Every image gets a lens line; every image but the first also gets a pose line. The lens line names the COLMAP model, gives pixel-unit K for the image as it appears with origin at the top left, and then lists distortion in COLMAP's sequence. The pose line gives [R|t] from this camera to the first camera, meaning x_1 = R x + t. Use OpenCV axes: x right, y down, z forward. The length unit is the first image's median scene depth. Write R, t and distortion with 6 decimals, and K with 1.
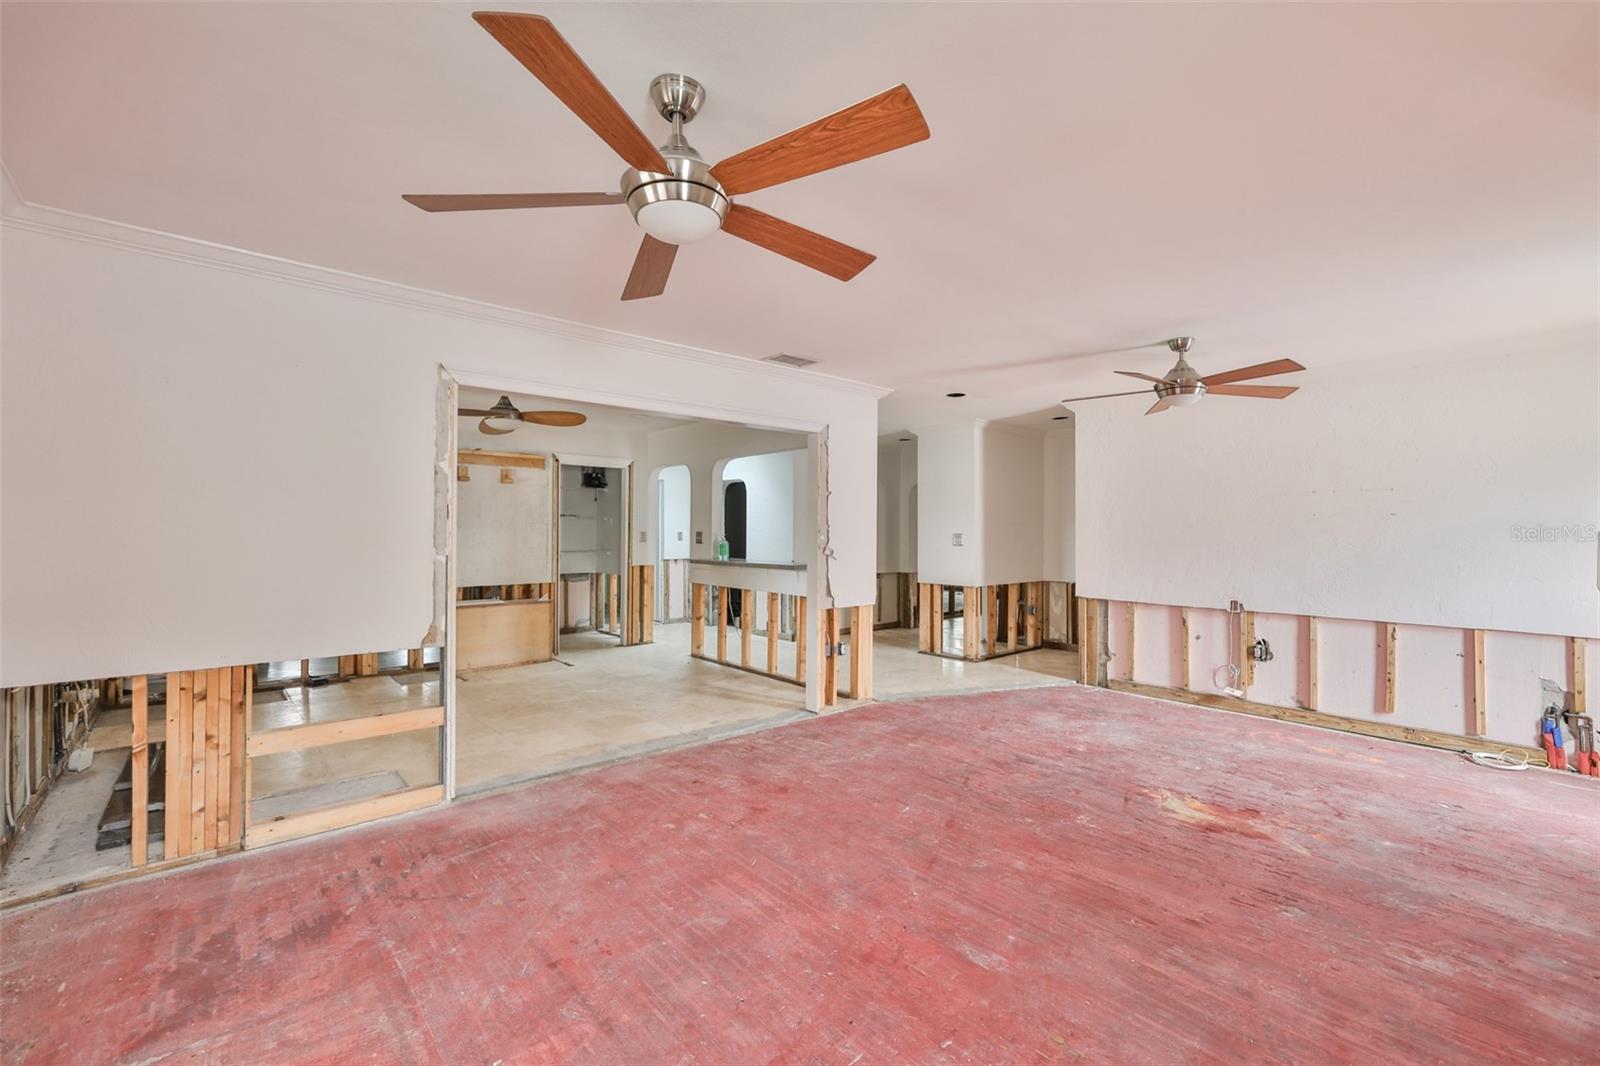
lens RADIAL K [[674.0, 0, 801.8], [0, 674.0, 530.4], [0, 0, 1]] dist [-0.002835, 0.000504]
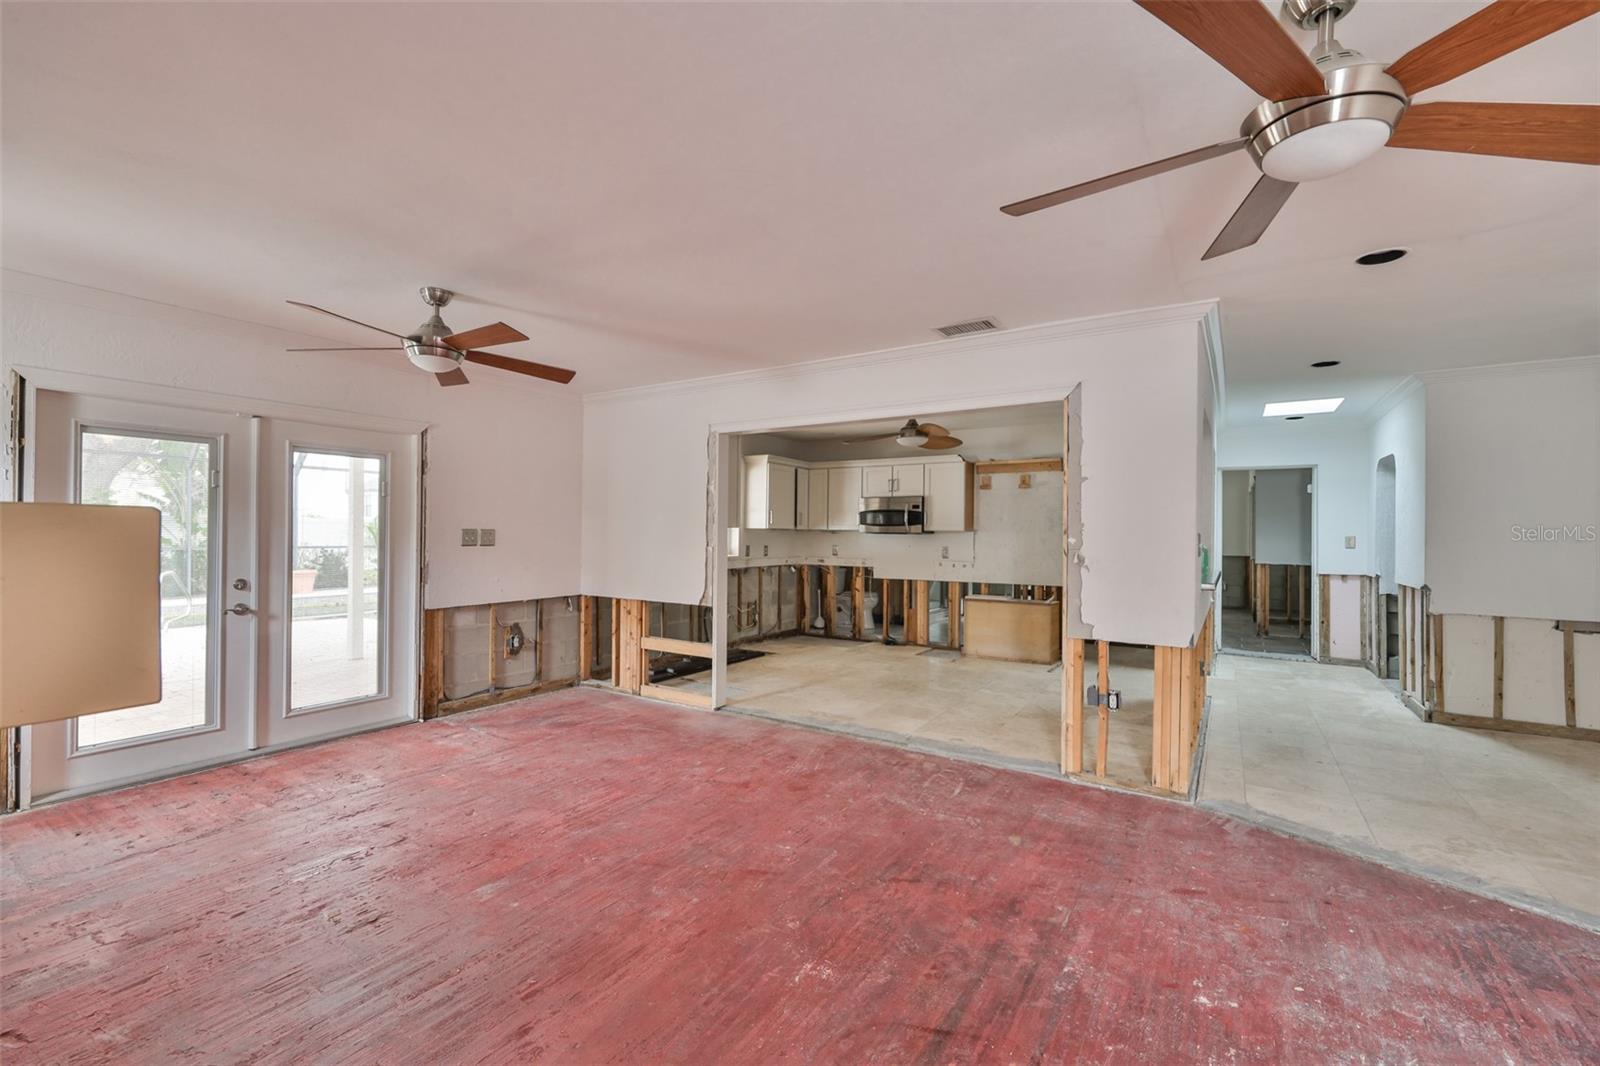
lens RADIAL K [[674.0, 0, 800.4], [0, 674.0, 535.8], [0, 0, 1]] dist [-0.002835, 0.000504]
pose [[0.274831, 0.002838, -0.961488, 0.682852], [-0.003587, 0.999992, 0.001927, 0.004821], [0.961486, 0.002920, 0.274839, 0.529622]]
